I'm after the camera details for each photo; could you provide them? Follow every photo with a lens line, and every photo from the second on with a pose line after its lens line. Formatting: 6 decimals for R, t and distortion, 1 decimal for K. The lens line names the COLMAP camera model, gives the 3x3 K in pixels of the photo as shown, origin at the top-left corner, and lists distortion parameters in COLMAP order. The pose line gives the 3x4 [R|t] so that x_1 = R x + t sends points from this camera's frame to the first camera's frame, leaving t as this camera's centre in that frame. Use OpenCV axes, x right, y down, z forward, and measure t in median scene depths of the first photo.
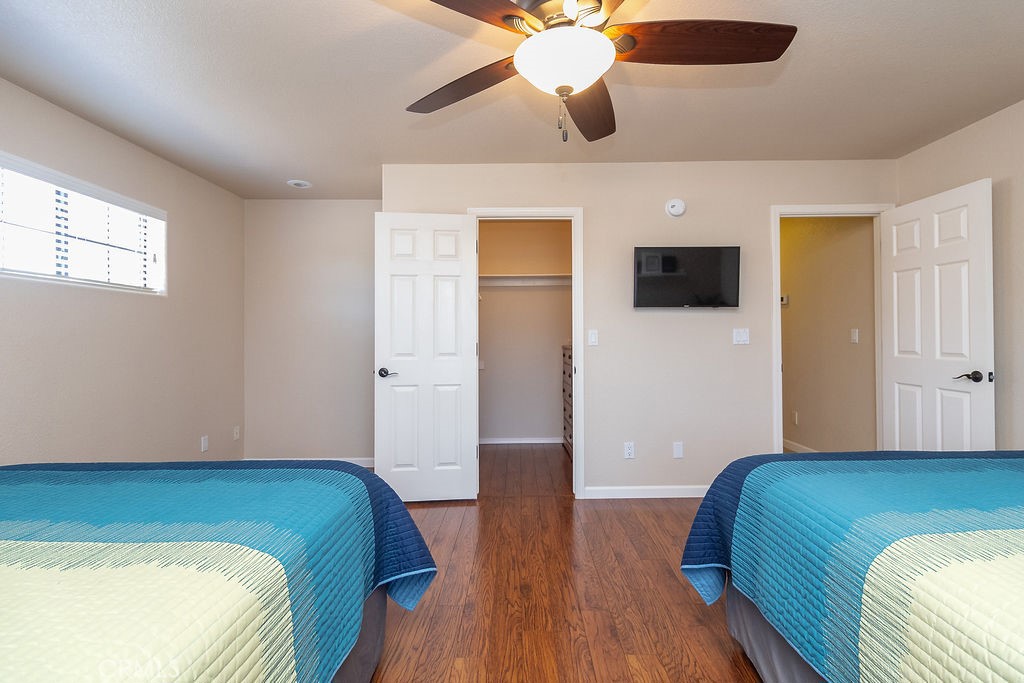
lens RADIAL K [[469.1, 0, 509.0], [0, 469.1, 330.2], [0, 0, 1]] dist [0.000467, -0.000453]
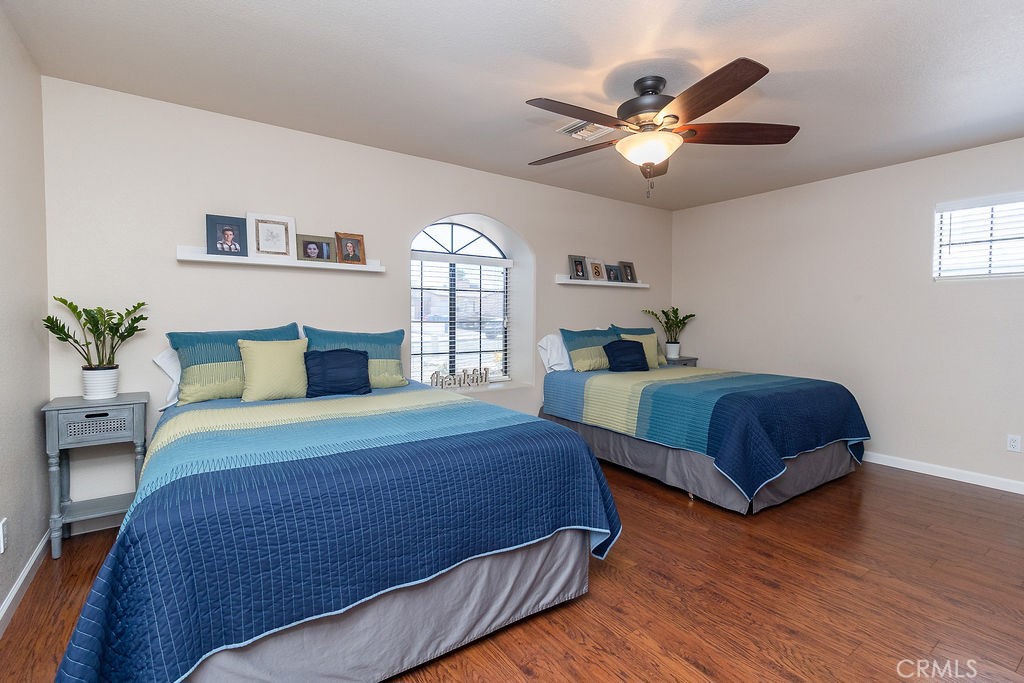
lens RADIAL K [[488.7, 0, 512.0], [0, 488.7, 341.5], [0, 0, 1]] dist [0.026479, -0.000451]
pose [[-0.814302, 0.036035, -0.579322, 1.036699], [0.011349, 0.998869, 0.046180, -0.005668], [0.580331, 0.031029, -0.813789, 1.490291]]
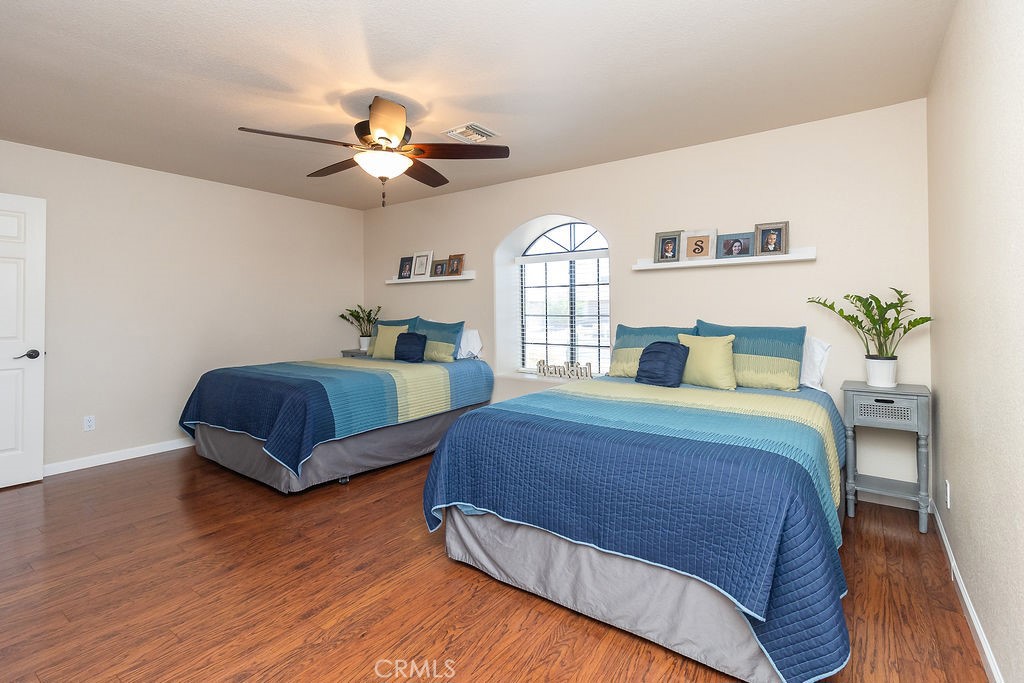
lens RADIAL K [[465.6, 0, 499.5], [0, 465.6, 336.4], [0, 0, 1]] dist [0.001565, 0.001233]
pose [[-0.801388, -0.018714, 0.597852, -0.898663], [0.005460, 0.999240, 0.038597, 0.012569], [-0.598120, 0.034195, -0.800677, 1.522130]]
